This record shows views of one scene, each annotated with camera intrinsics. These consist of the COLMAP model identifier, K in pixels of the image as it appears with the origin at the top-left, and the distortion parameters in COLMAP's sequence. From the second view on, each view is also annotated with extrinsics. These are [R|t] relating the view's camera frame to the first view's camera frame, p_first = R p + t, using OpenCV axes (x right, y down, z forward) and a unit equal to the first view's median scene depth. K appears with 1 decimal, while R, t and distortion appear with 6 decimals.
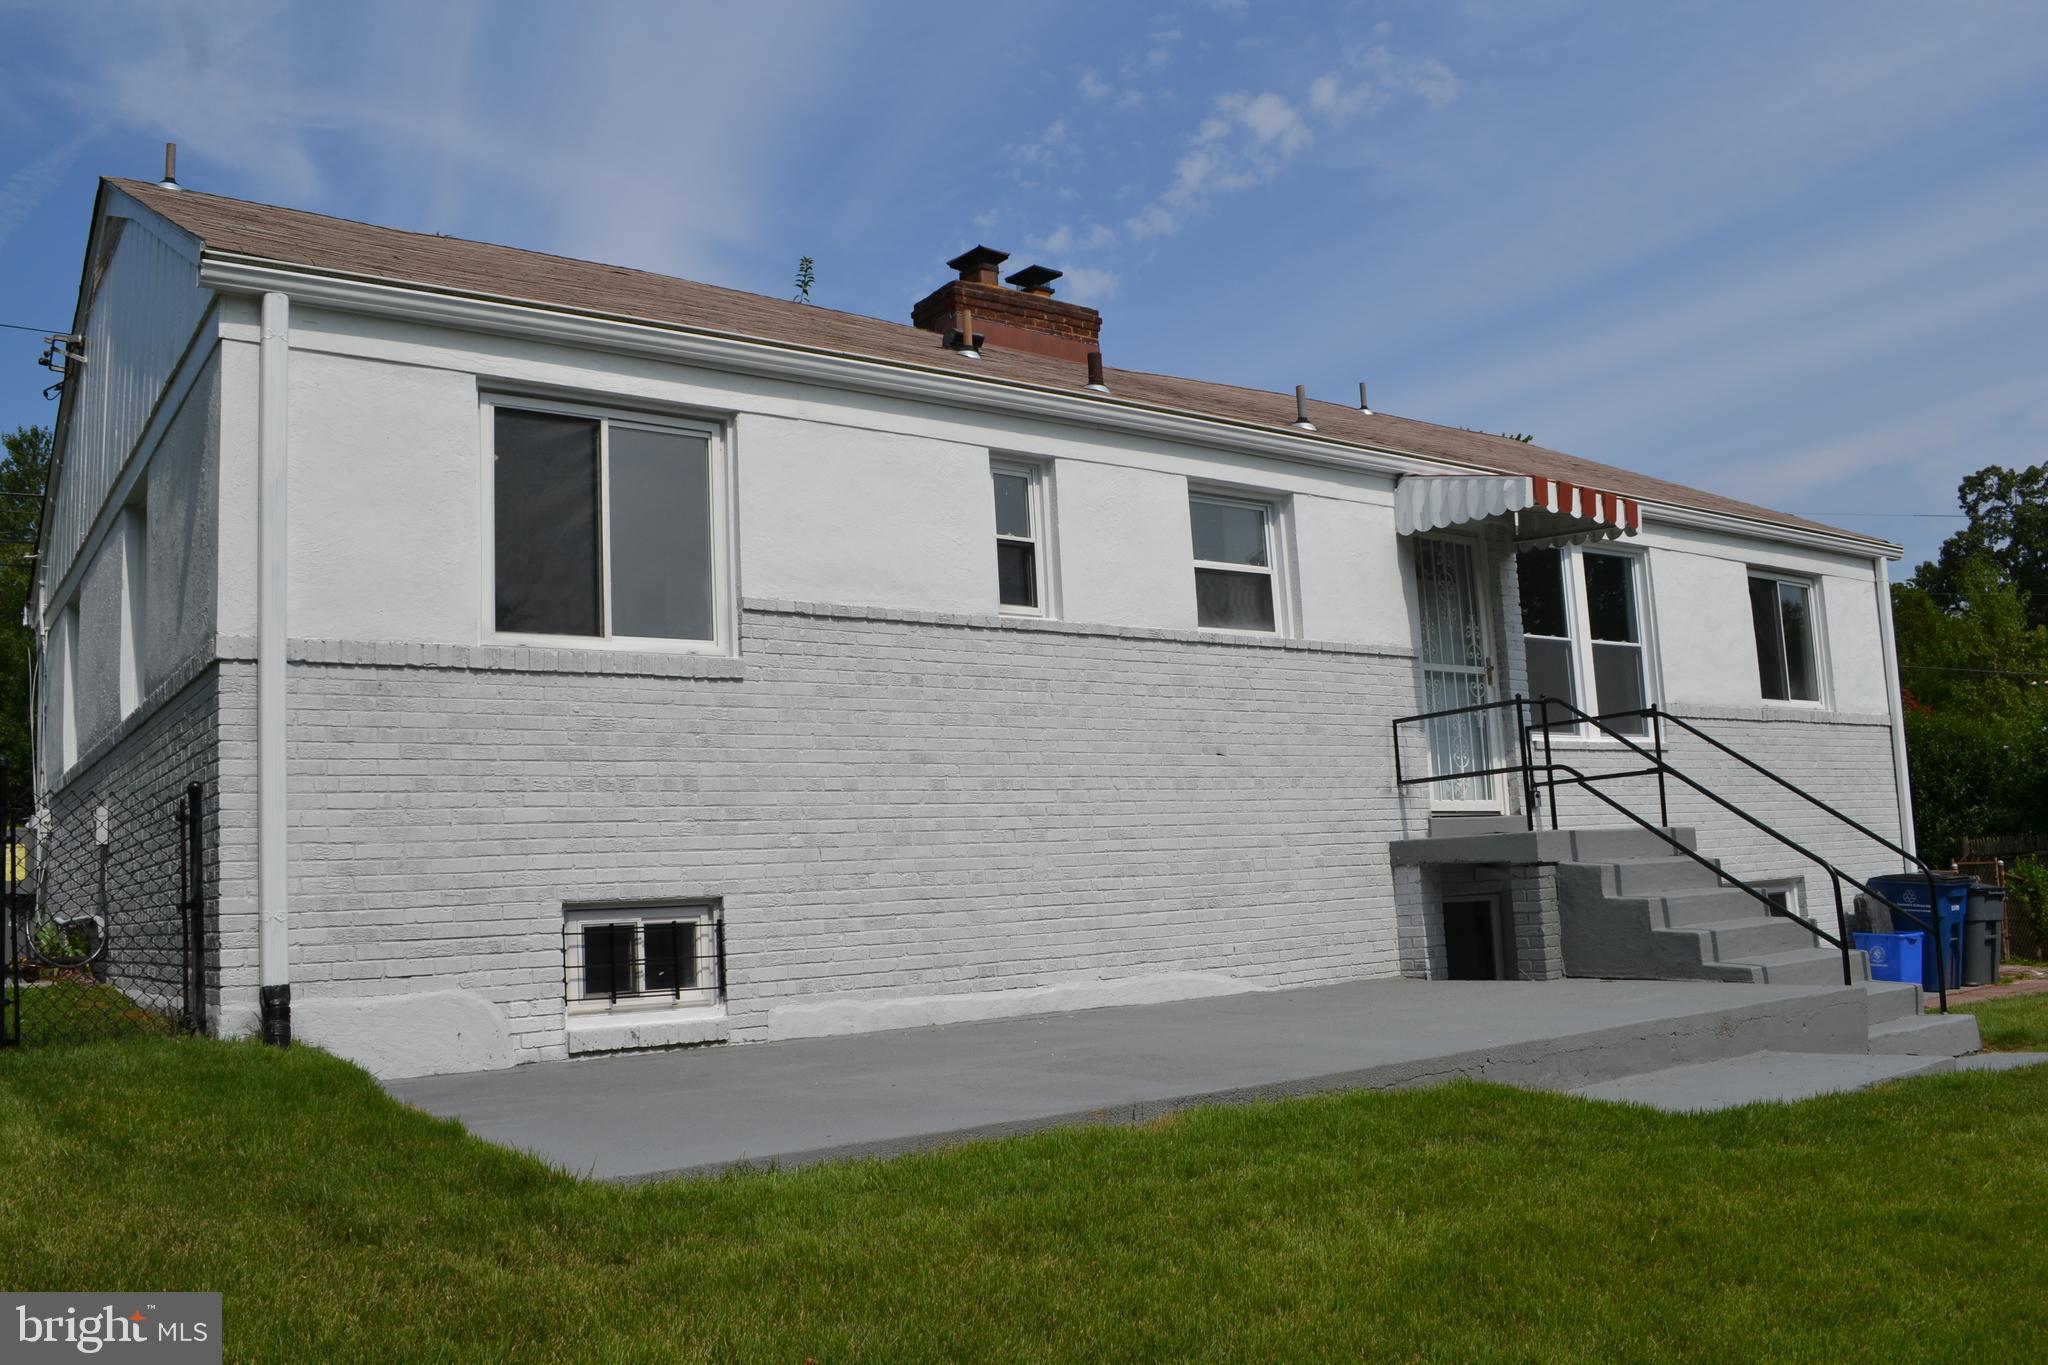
lens RADIAL K [[1635.0, 0, 1011.4], [0, 1635.0, 686.6], [0, 0, 1]] dist [-0.081029, 0.008120]
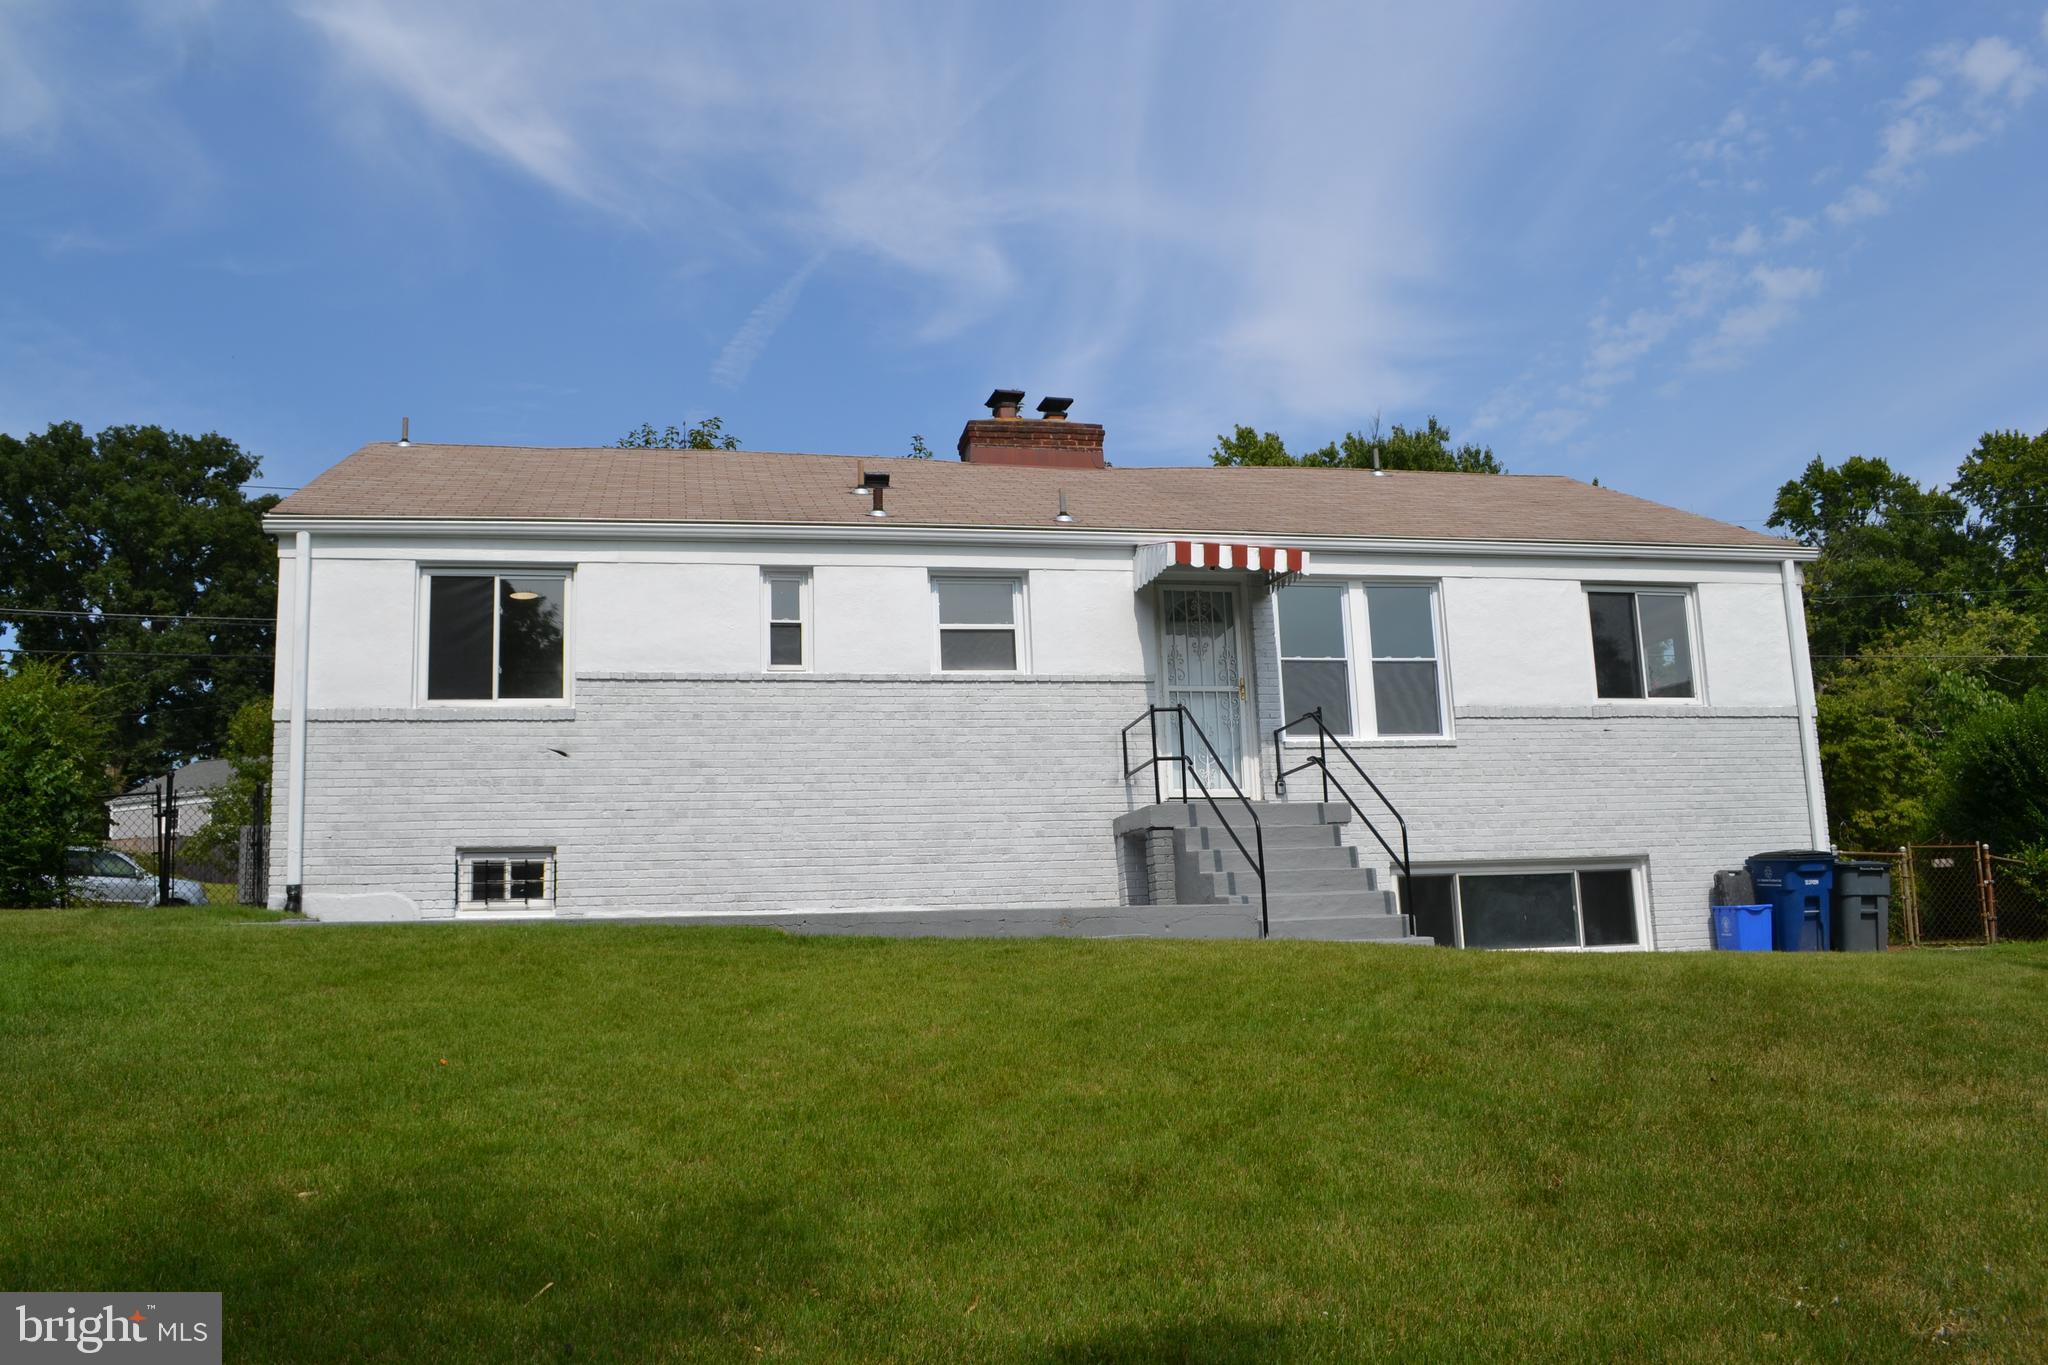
lens RADIAL K [[1635.0, 0, 1011.4], [0, 1635.0, 686.6], [0, 0, 1]] dist [-0.081029, 0.008120]
pose [[0.912187, -0.059472, -0.405436, 0.844145], [0.043280, 0.997861, -0.048999, 0.057083], [0.407483, 0.027149, 0.912809, -0.326120]]
